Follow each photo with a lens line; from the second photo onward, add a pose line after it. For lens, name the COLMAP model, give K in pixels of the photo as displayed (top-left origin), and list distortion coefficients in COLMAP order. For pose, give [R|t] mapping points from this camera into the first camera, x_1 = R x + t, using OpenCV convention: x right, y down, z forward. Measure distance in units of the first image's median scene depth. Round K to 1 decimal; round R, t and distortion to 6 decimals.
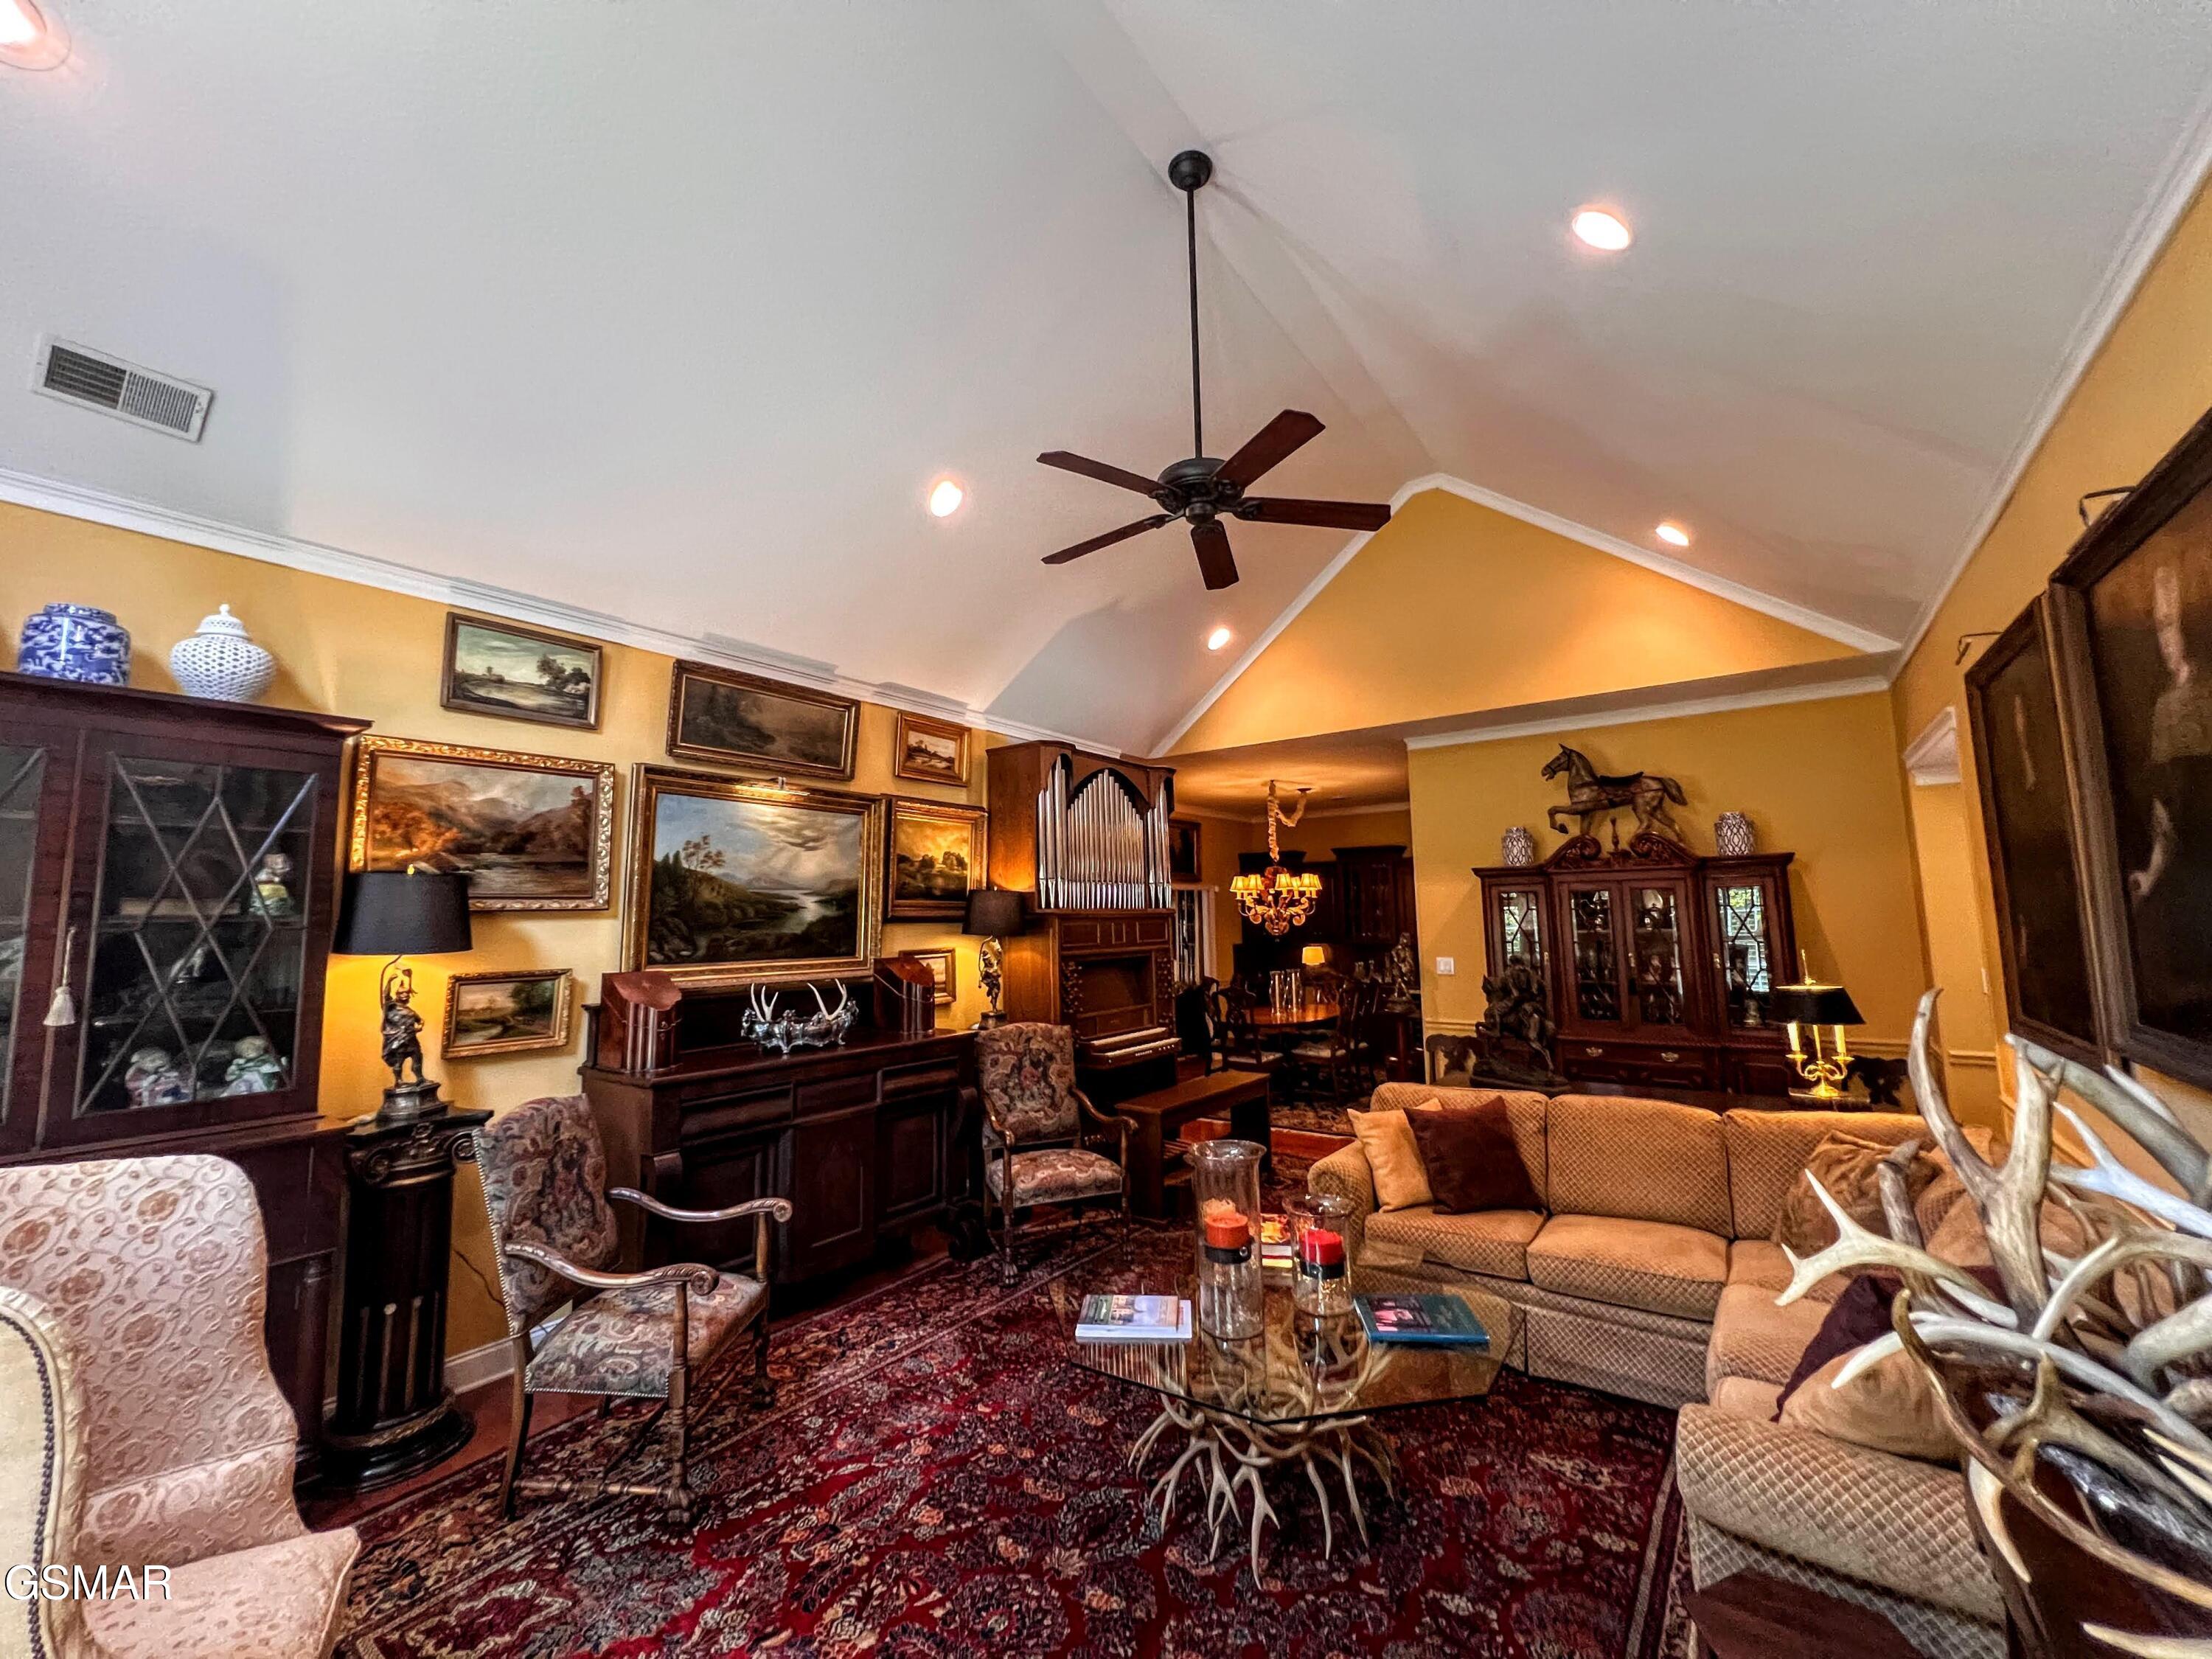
lens RADIAL K [[887.8, 0, 1096.3], [0, 887.8, 821.6], [0, 0, 1]] dist [-0.004050, 0.001168]
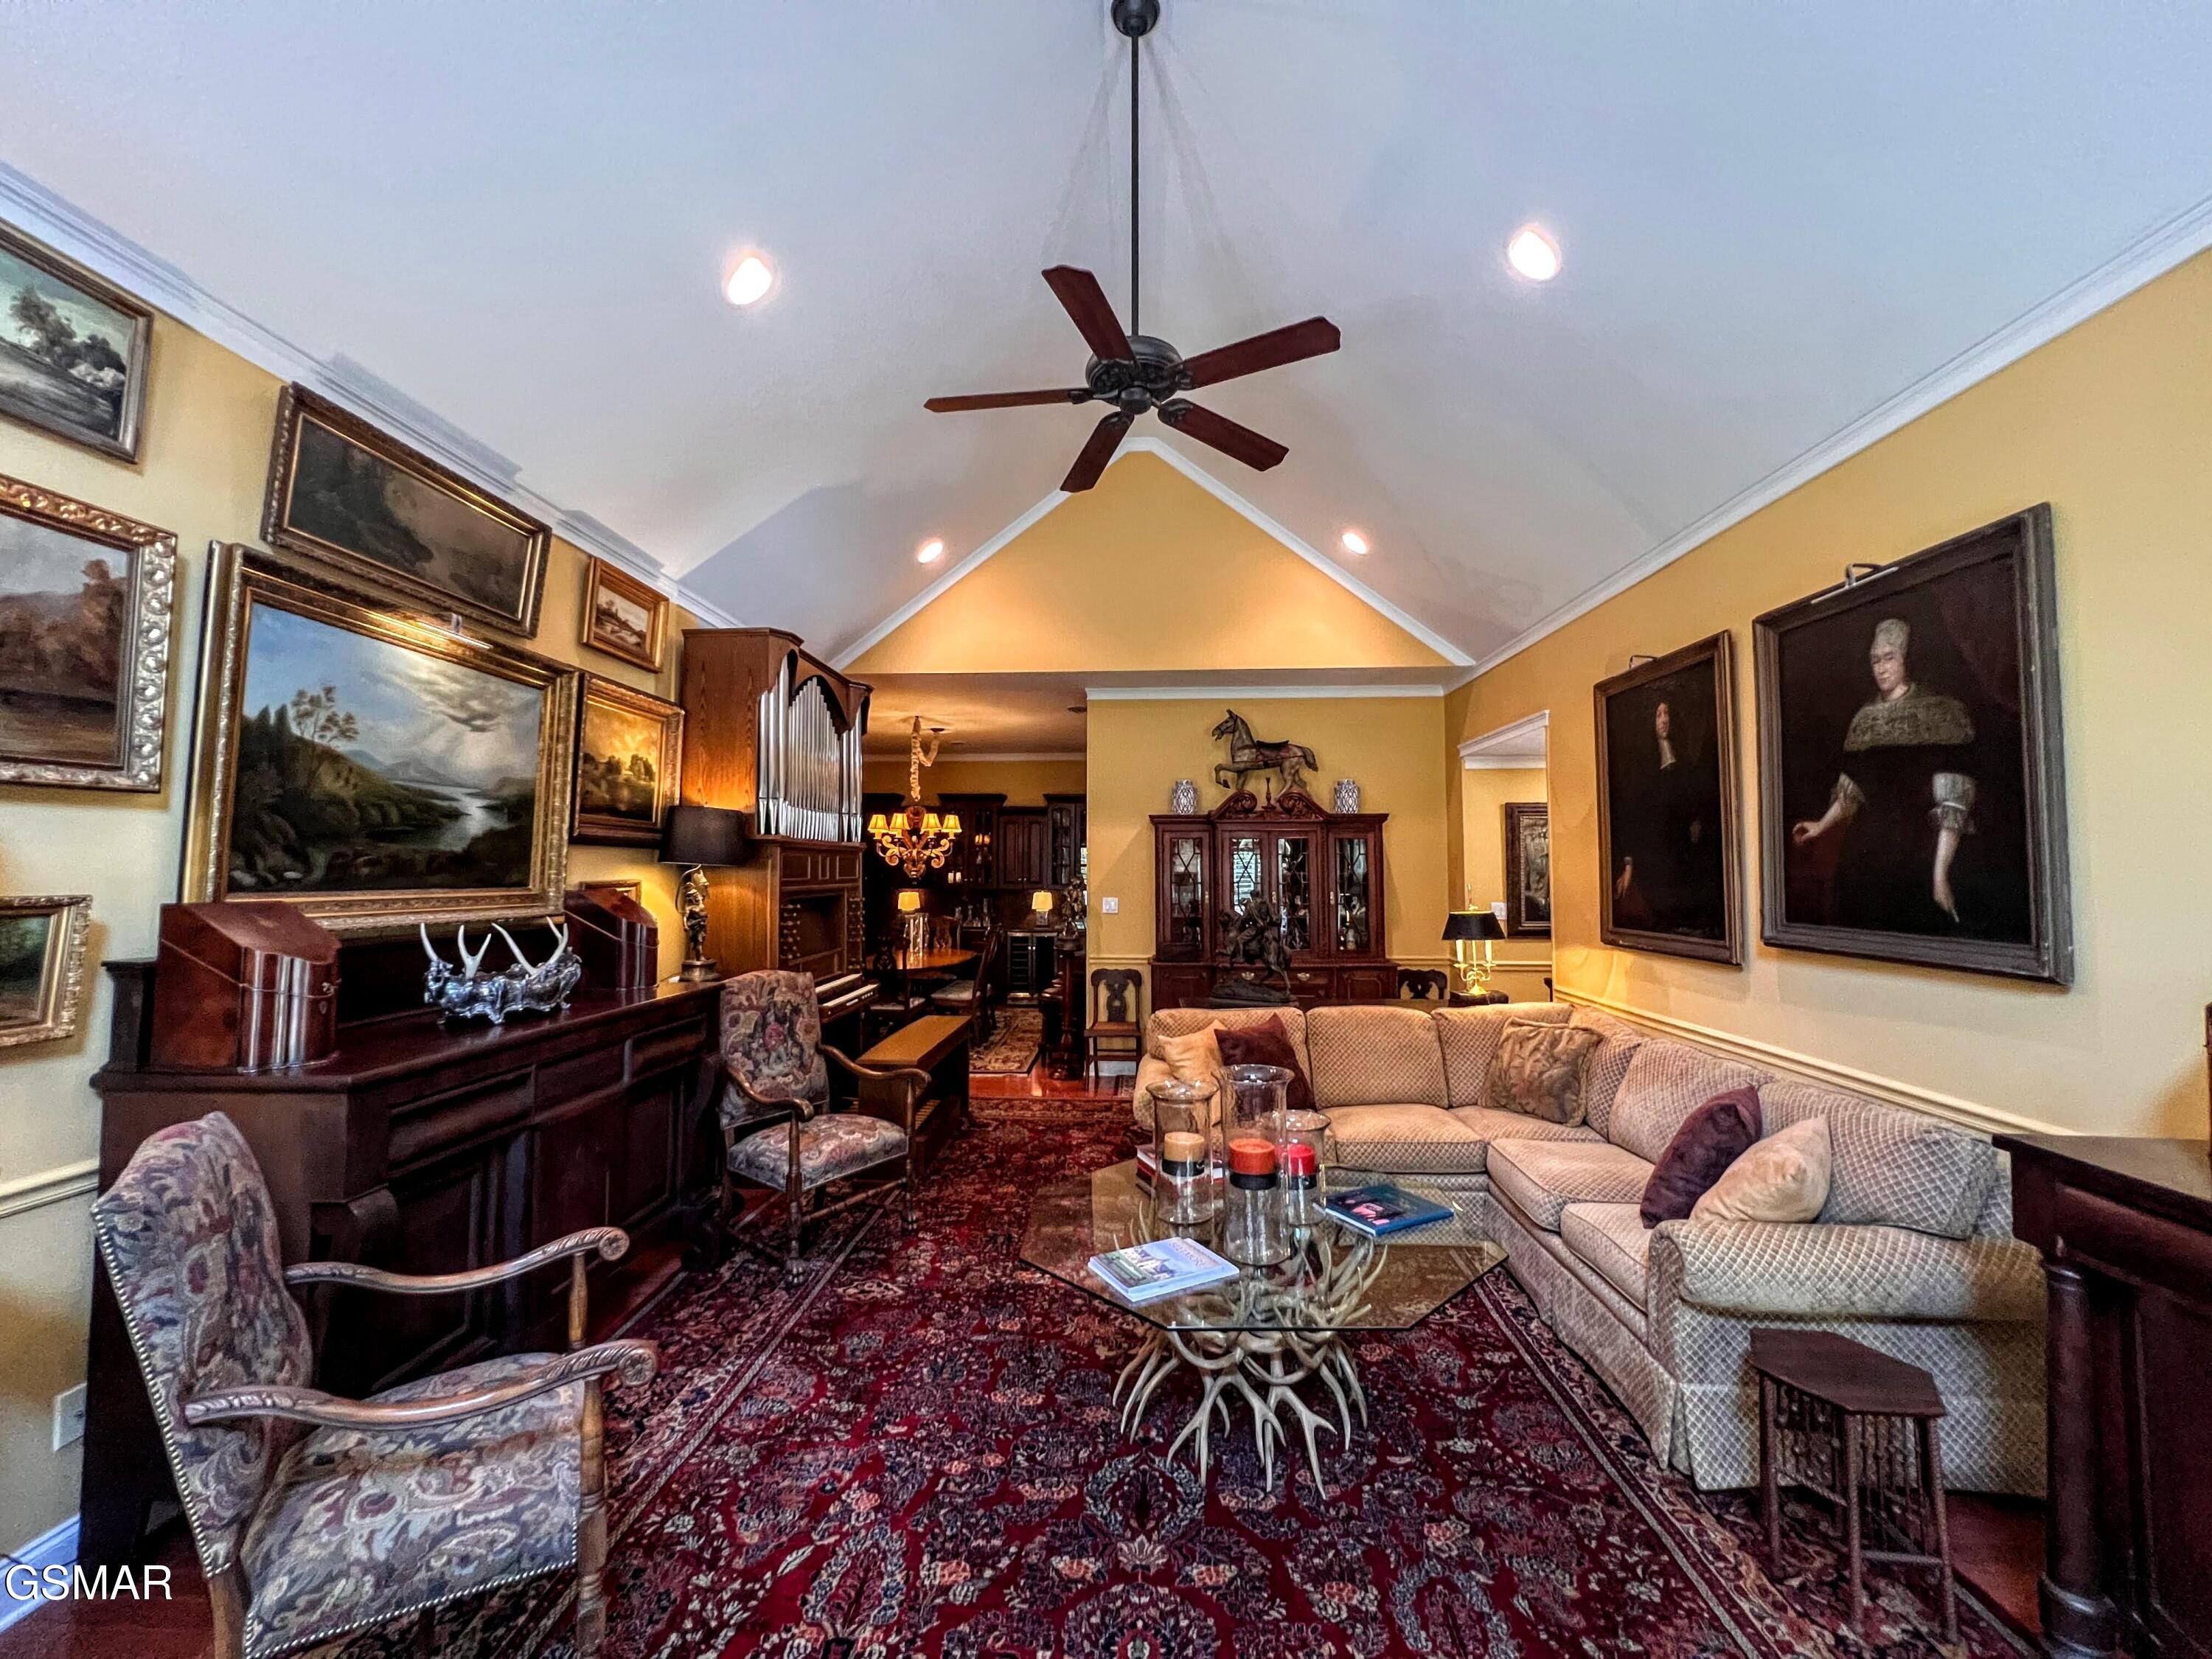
lens RADIAL K [[887.8, 0, 1096.4], [0, 887.8, 823.0], [0, 0, 1]] dist [-0.004050, 0.001168]
pose [[0.835633, 0.047416, 0.547237, -0.347015], [-0.076037, 0.996661, 0.029752, 0.054397], [-0.543999, -0.066472, 0.836449, 0.200482]]
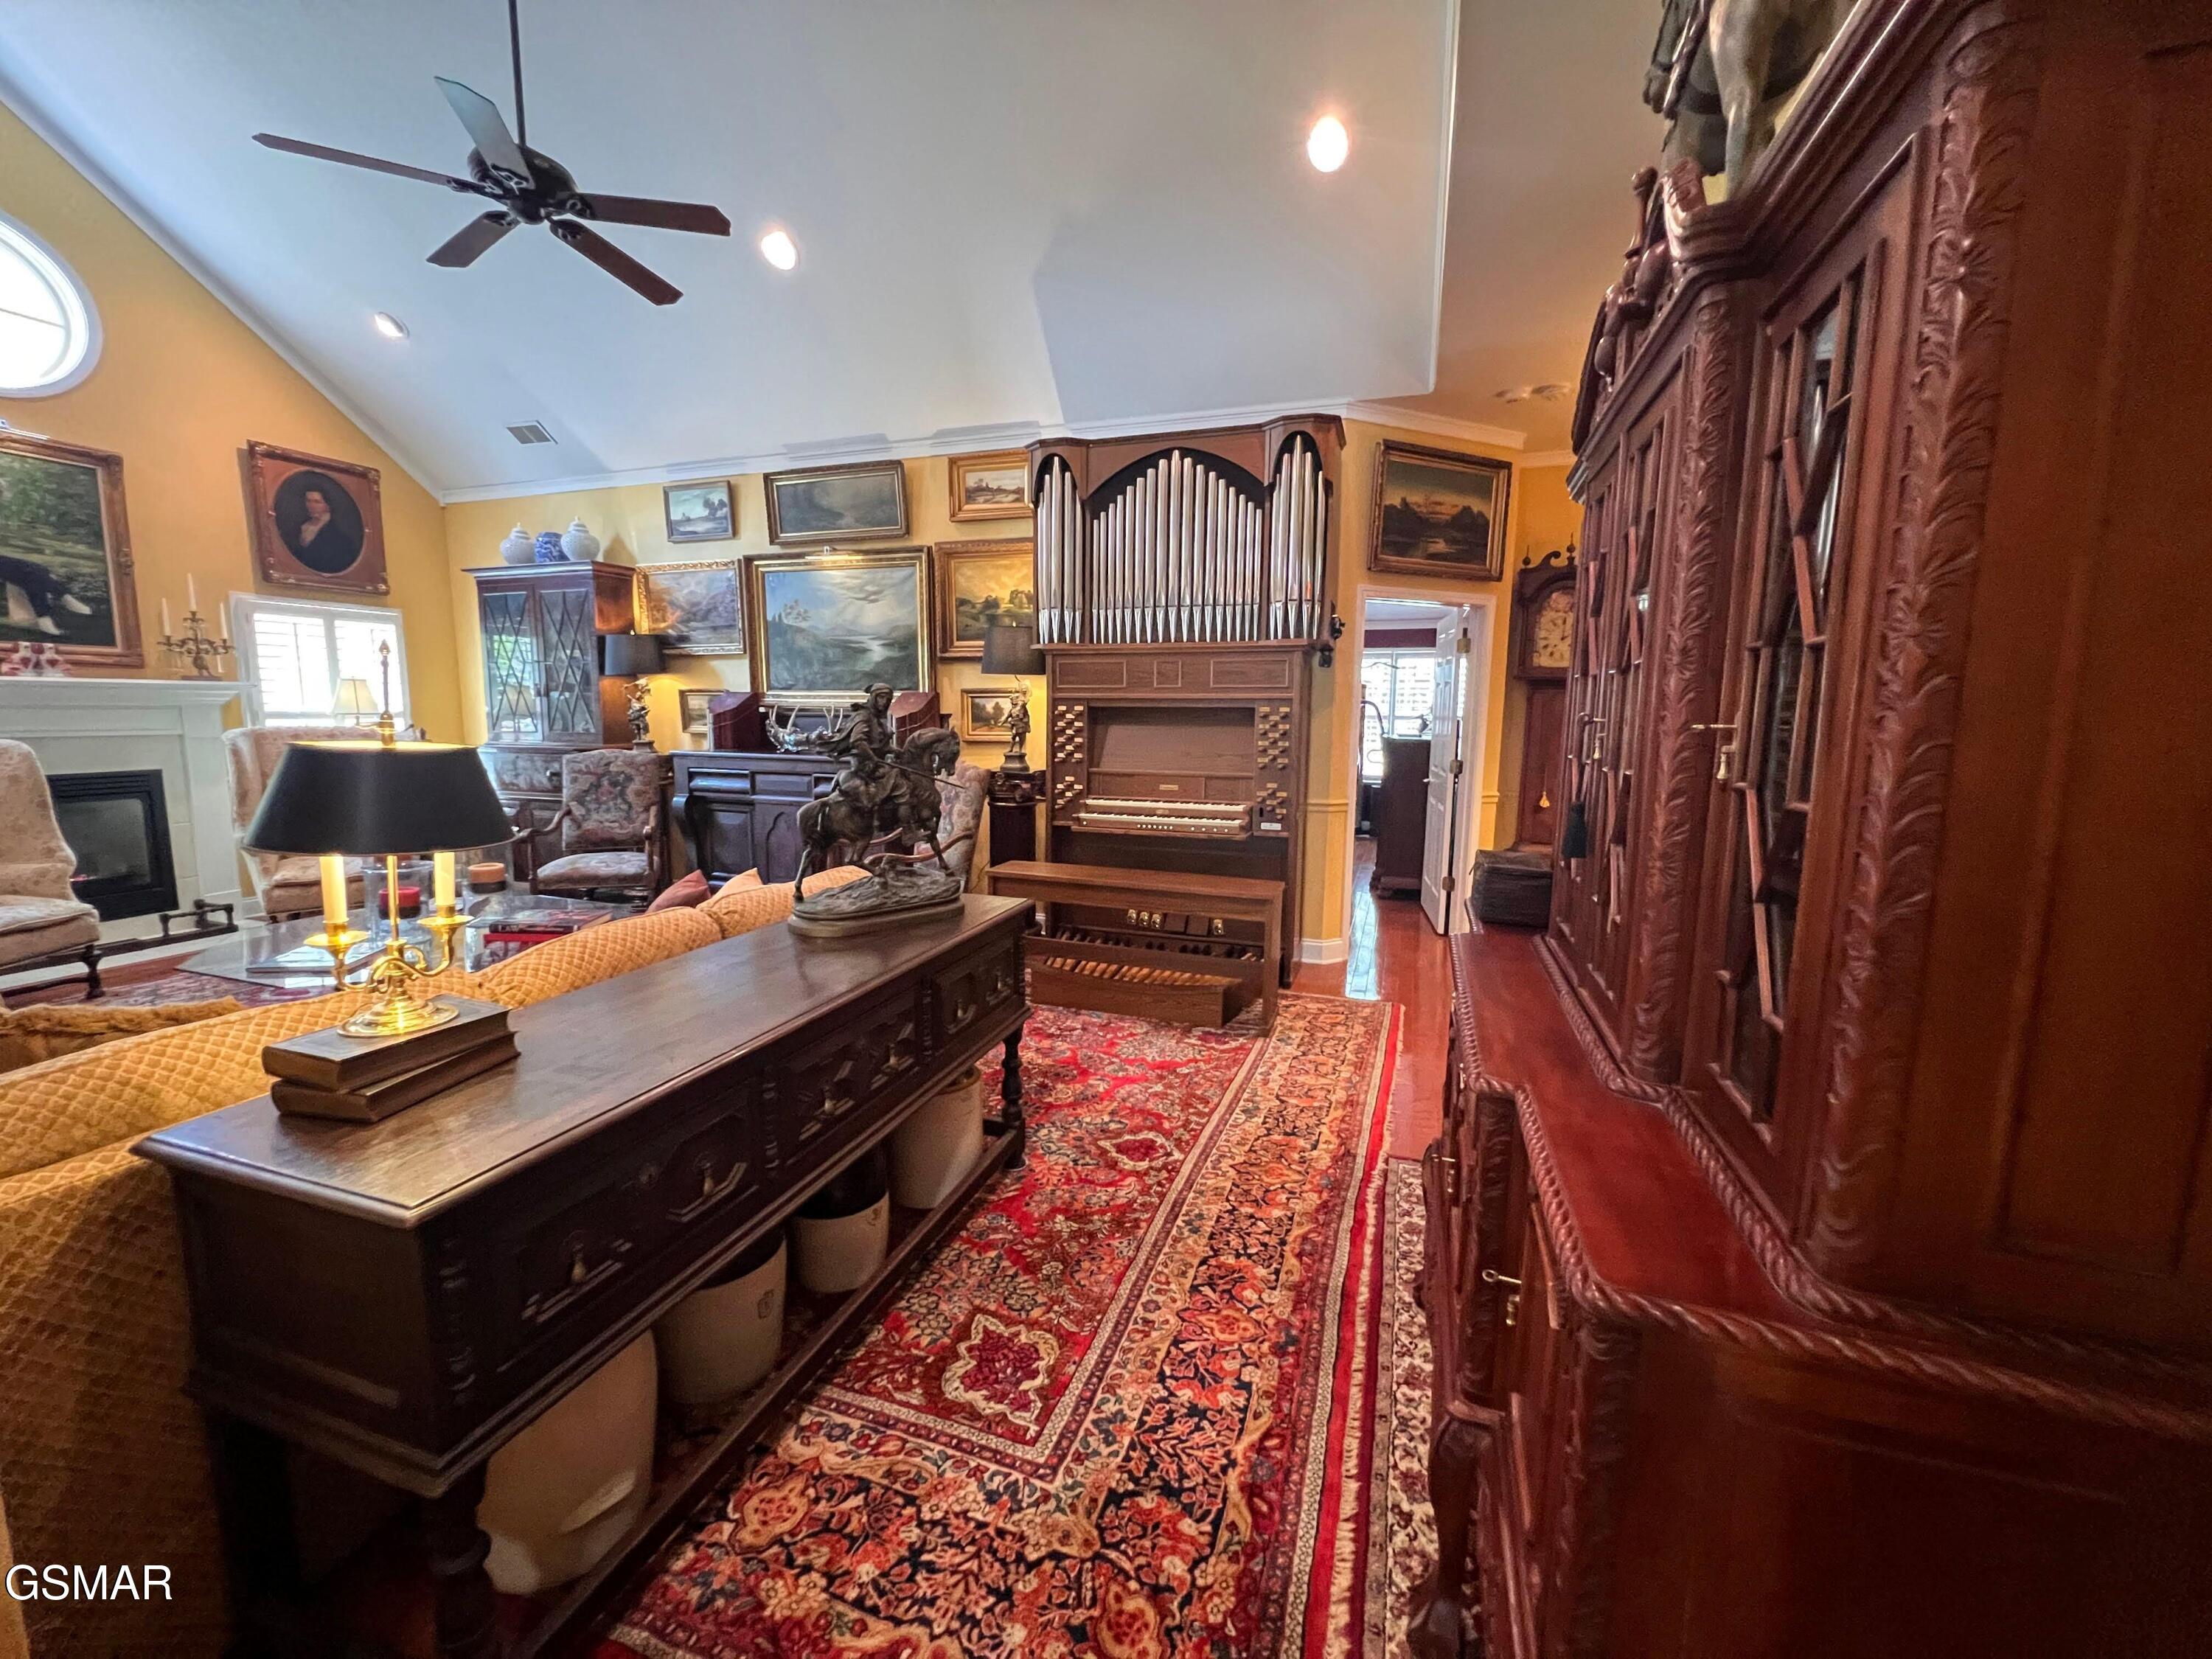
lens RADIAL K [[887.8, 0, 1099.5], [0, 887.8, 823.1], [0, 0, 1]] dist [-0.004050, 0.001168]
pose [[0.293165, 0.143590, -0.945218, 1.143002], [0.092114, 0.979816, 0.177415, 0.167551], [0.951614, -0.139079, 0.274021, 1.084180]]
